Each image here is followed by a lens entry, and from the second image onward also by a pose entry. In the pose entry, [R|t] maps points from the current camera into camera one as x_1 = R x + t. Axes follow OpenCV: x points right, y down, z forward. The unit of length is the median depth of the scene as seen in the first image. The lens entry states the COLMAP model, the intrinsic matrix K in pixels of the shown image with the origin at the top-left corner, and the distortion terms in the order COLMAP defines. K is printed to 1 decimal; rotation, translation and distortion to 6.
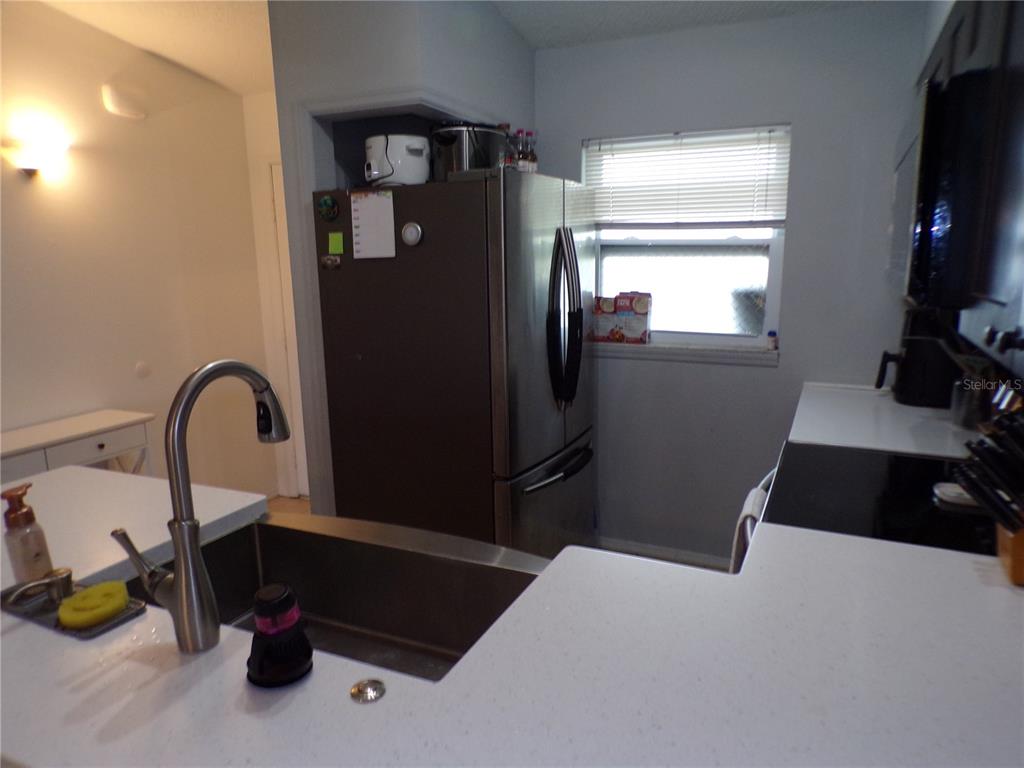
lens RADIAL K [[698.2, 0, 512.3], [0, 698.2, 397.6], [0, 0, 1]] dist [-0.035903, 0.000798]
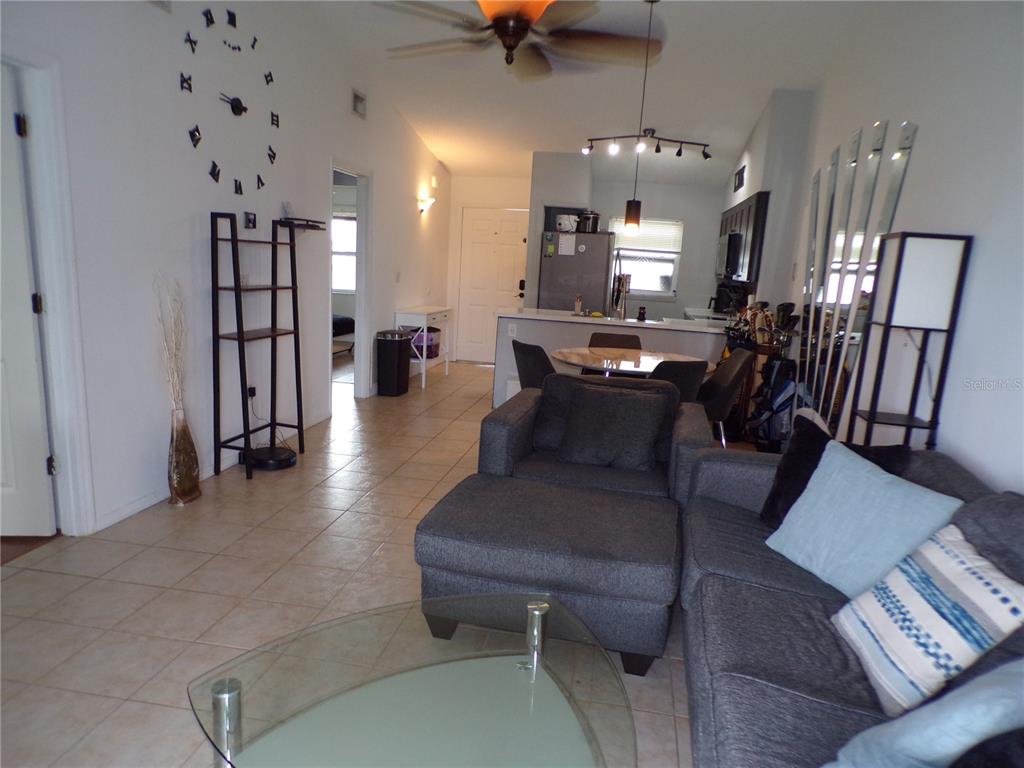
lens RADIAL K [[693.8, 0, 512.0], [0, 693.8, 384.0], [0, 0, 1]] dist [0.004376, 0.006594]
pose [[0.961289, 0.026434, 0.274270, -1.094572], [-0.019552, 0.999422, -0.027794, 0.402737], [-0.274846, 0.021356, 0.961251, -1.637324]]
